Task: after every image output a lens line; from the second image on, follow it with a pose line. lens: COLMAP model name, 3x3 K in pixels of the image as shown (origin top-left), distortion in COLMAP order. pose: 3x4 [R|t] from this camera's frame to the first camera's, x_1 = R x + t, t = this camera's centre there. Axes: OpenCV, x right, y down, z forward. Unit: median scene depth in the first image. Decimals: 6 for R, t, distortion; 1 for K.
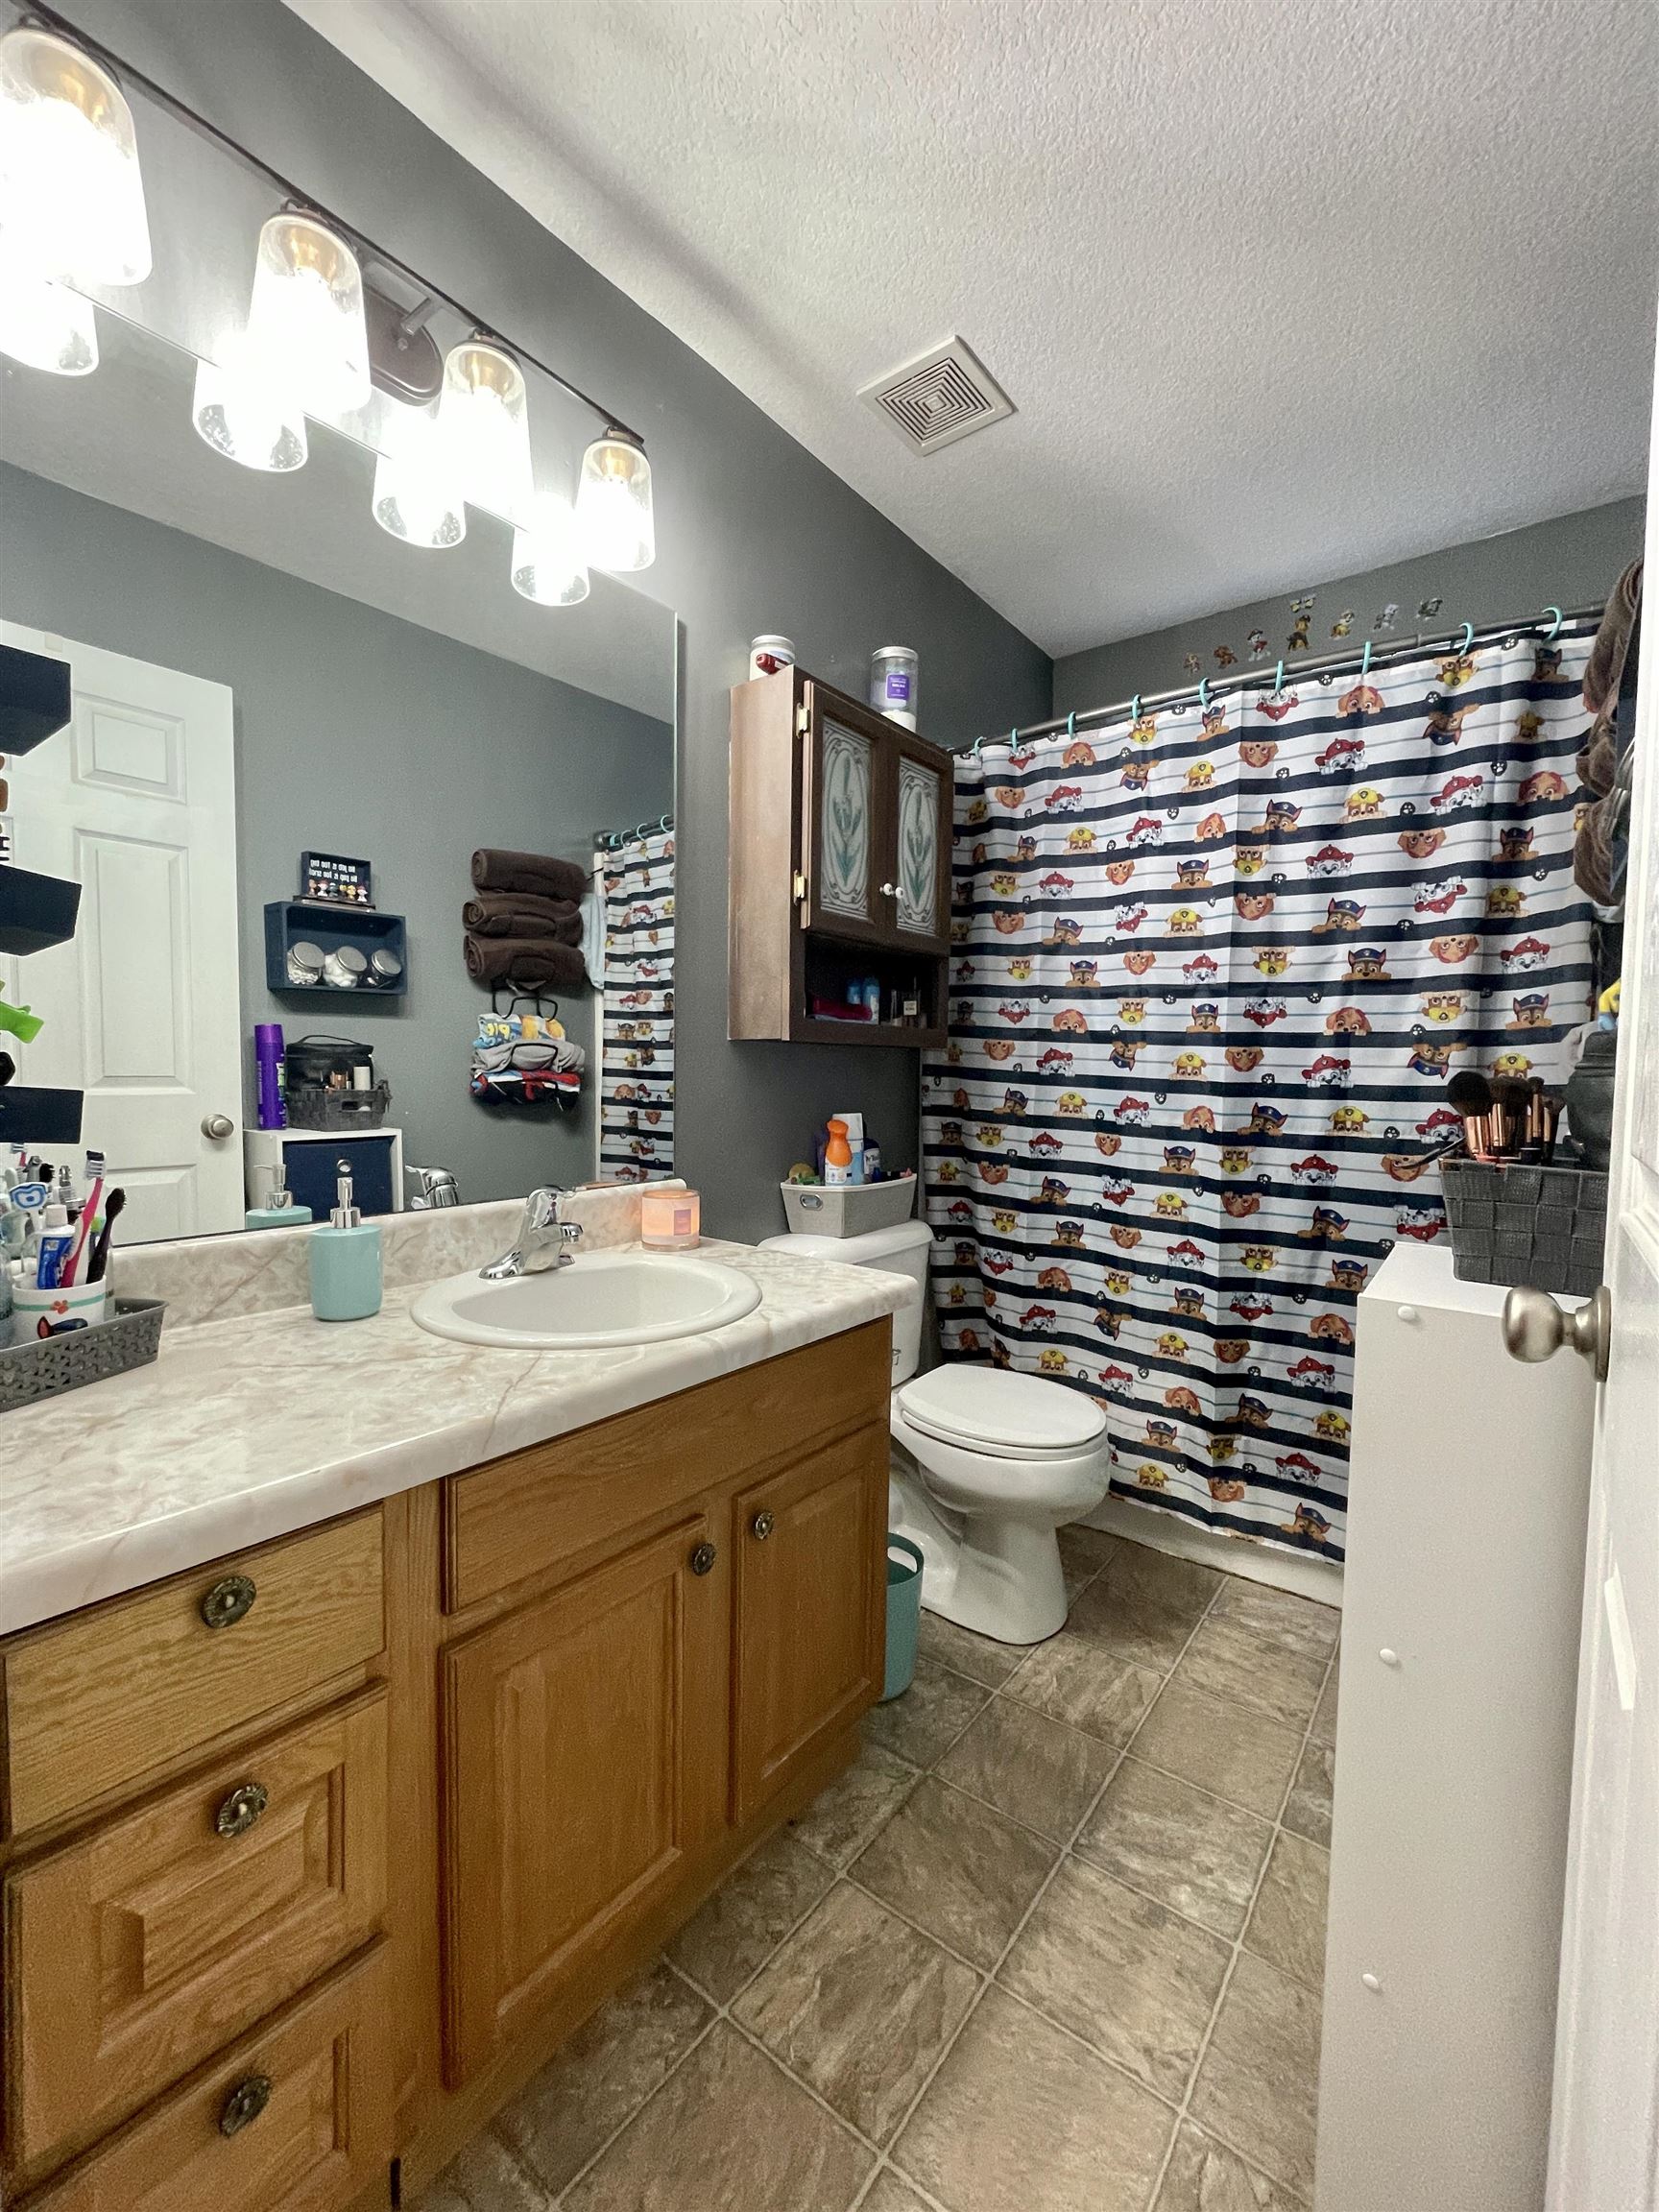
lens RADIAL K [[896.6, 0, 830.6], [0, 896.6, 1107.3], [0, 0, 1]] dist [-0.001625, -0.000678]
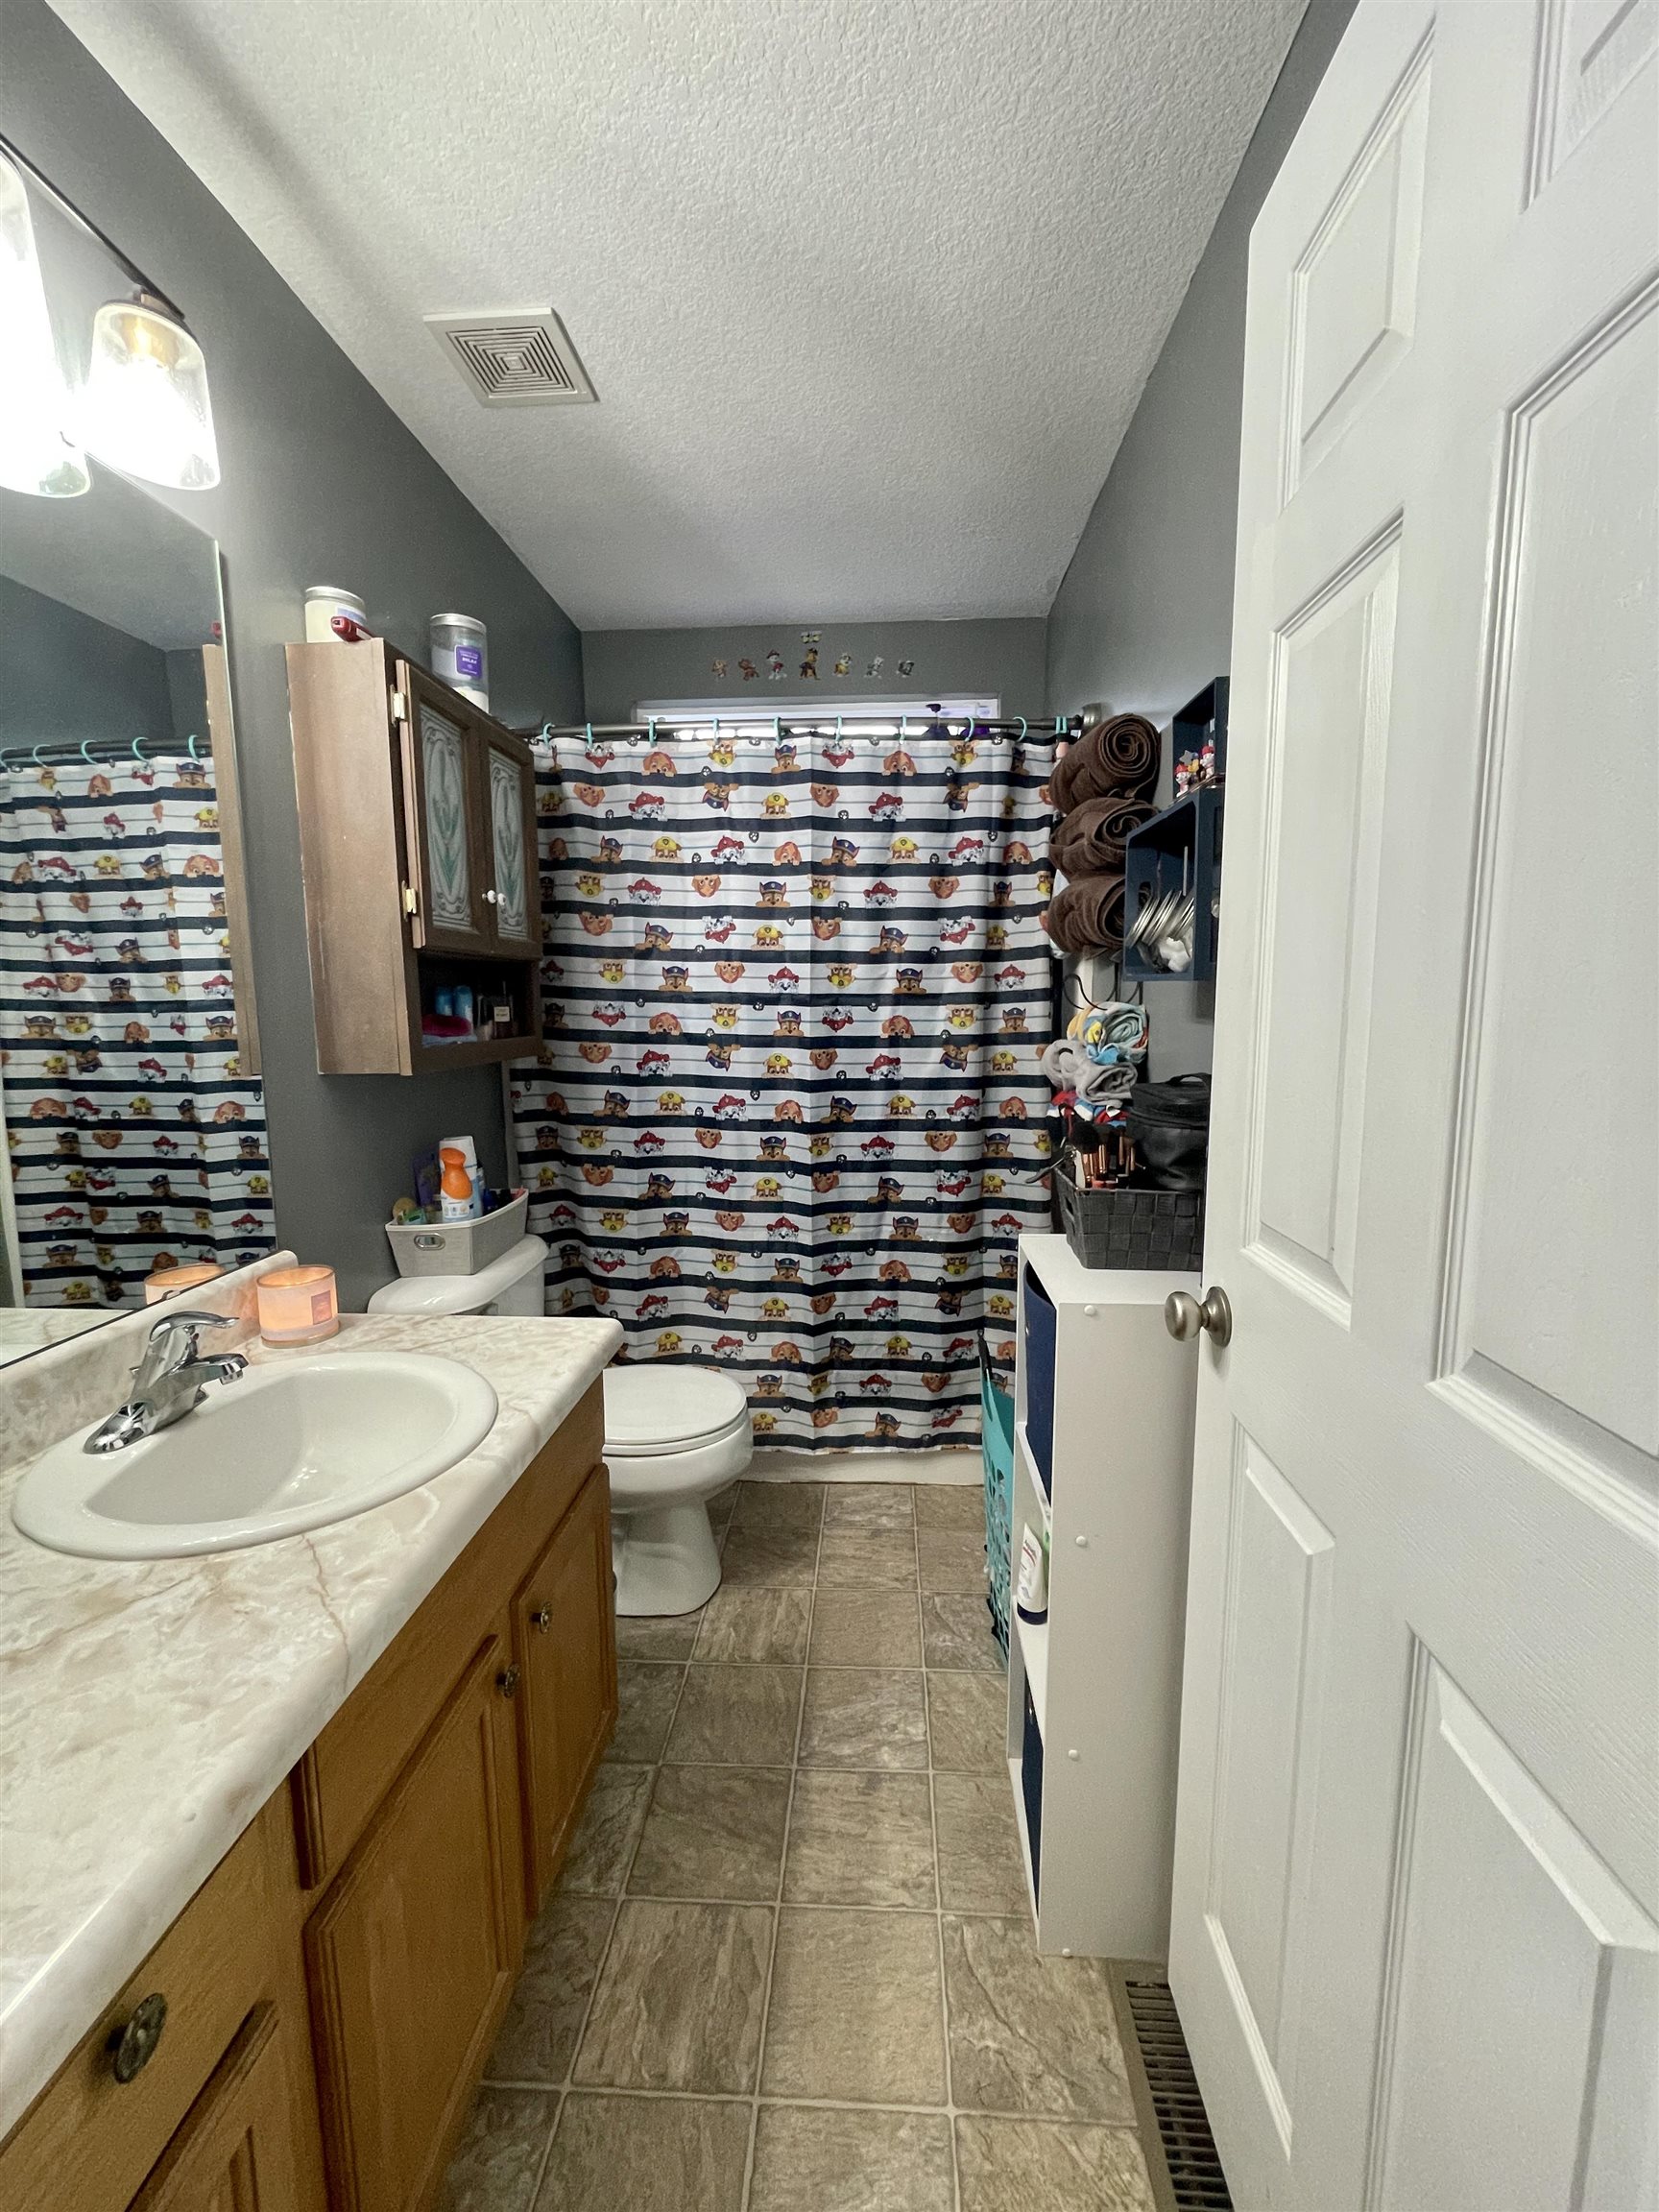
lens RADIAL K [[896.6, 0, 834.4], [0, 896.6, 1106.8], [0, 0, 1]] dist [-0.001625, -0.000678]
pose [[0.821662, -0.088640, 0.563040, -0.195569], [0.044632, 0.994806, 0.091480, -0.100891], [-0.568225, -0.050036, 0.821351, 0.027892]]
